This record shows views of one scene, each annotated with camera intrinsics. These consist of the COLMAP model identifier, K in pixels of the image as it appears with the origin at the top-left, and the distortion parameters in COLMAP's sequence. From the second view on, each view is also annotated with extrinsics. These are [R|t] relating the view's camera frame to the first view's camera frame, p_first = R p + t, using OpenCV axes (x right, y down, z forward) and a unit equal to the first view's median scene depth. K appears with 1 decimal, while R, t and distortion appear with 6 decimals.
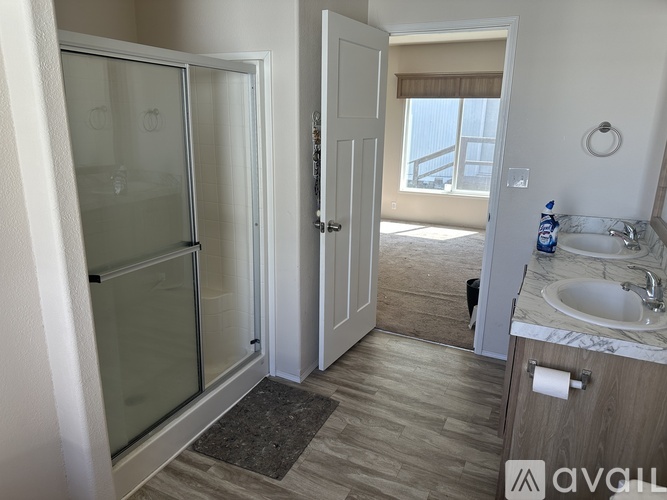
lens RADIAL K [[462.8, 0, 332.6], [0, 462.8, 248.7], [0, 0, 1]] dist [-0.003953, -0.000613]
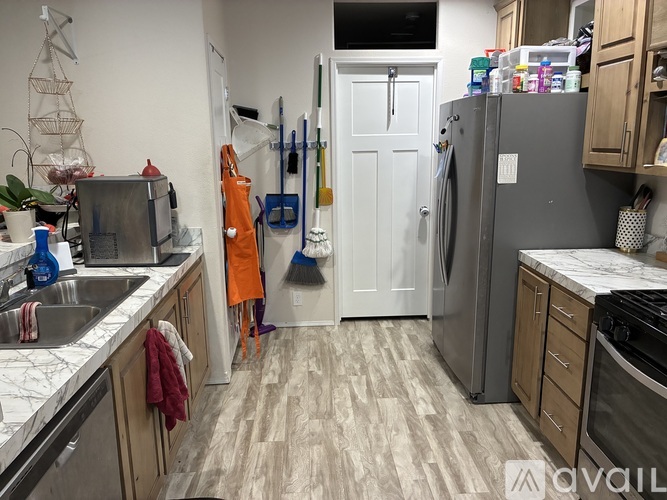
lens RADIAL K [[504.1, 0, 333.5], [0, 504.1, 248.9], [0, 0, 1]] dist [0.035923, -0.033342]
pose [[-0.483315, -0.193903, 0.853703, -1.048792], [0.244208, 0.906592, 0.344171, -0.416965], [-0.840696, 0.374824, -0.390817, 1.456552]]
